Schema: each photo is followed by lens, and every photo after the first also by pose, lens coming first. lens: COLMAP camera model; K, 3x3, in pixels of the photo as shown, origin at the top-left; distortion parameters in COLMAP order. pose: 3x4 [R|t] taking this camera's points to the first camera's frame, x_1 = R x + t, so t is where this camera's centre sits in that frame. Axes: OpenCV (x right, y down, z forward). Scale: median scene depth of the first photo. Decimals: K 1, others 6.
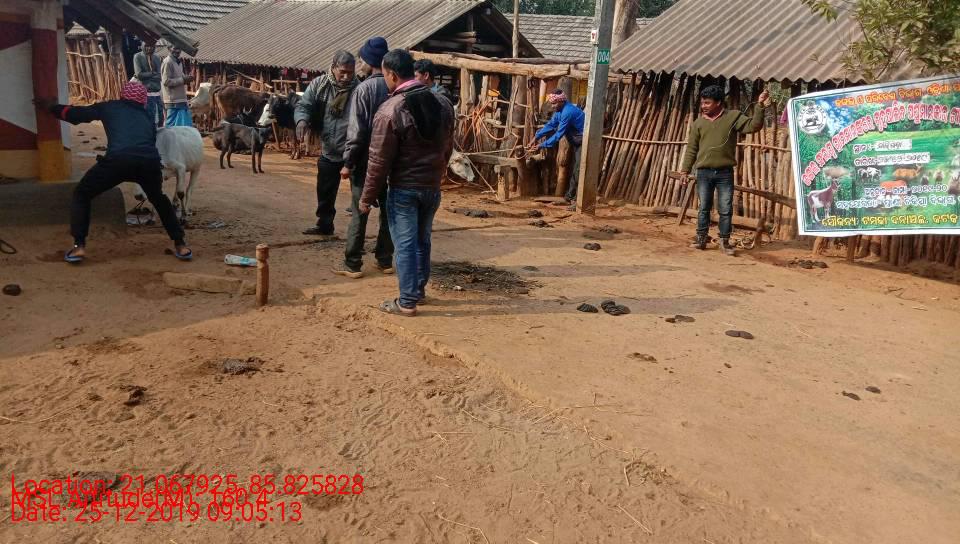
lens RADIAL K [[769.7, 0, 480.0], [0, 769.7, 272.0], [0, 0, 1]] dist [0.000098, -0.013265]
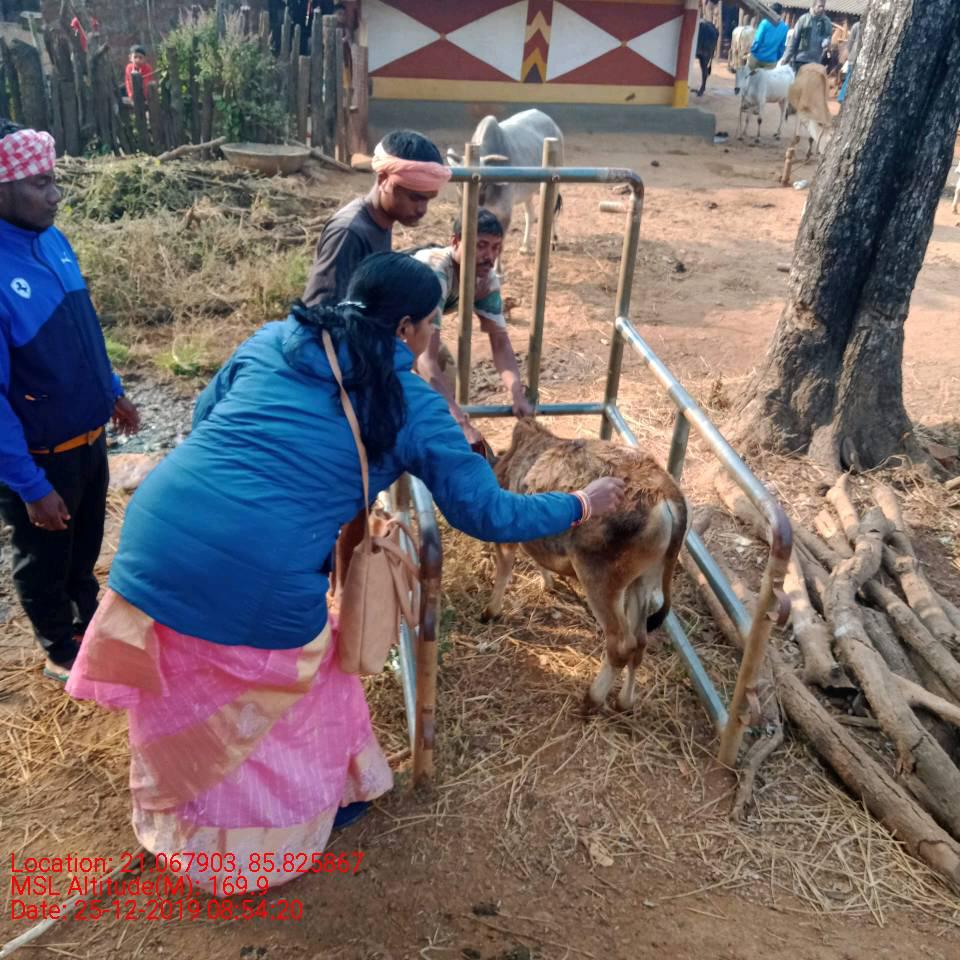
lens RADIAL K [[941.2, 0, 480.0], [0, 941.2, 480.0], [0, 0, 1]] dist [-0.002717, -0.014398]
pose [[0.804796, 0.247247, -0.539604, 0.417036], [-0.122822, 0.958804, 0.256142, 0.198816], [0.580705, -0.139867, 0.802009, -1.046495]]
